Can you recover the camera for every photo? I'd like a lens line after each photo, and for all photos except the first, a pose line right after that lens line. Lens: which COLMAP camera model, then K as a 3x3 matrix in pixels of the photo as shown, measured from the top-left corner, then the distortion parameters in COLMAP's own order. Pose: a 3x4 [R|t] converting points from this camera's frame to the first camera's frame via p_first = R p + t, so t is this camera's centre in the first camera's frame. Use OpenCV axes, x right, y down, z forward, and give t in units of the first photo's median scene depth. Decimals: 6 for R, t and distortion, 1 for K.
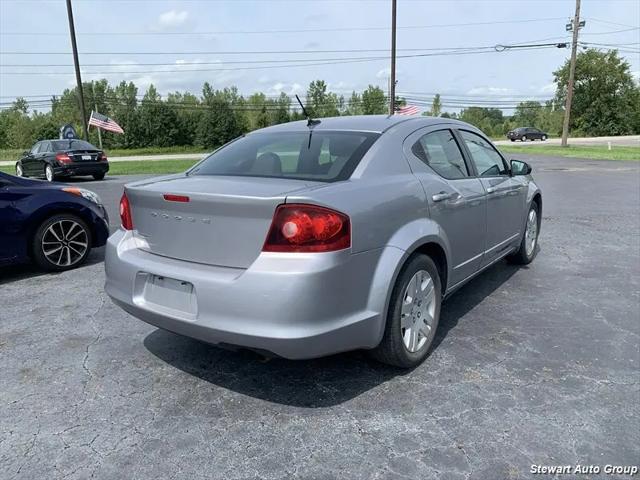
lens RADIAL K [[511.9, 0, 332.2], [0, 511.9, 218.5], [0, 0, 1]] dist [0.020861, -0.002580]
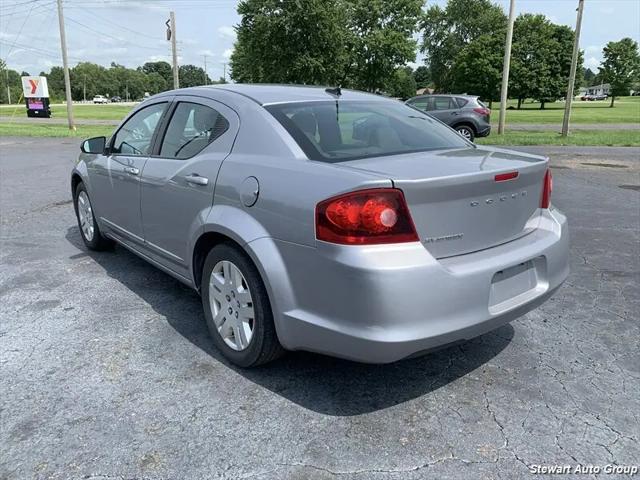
lens RADIAL K [[511.9, 0, 319.3], [0, 511.9, 232.9], [0, 0, 1]] dist [0.020861, -0.002580]
pose [[0.267997, -0.236309, 0.933989, -1.191663], [0.166422, 0.966234, 0.196714, -0.166127], [-0.948937, 0.102717, 0.298275, 1.011546]]
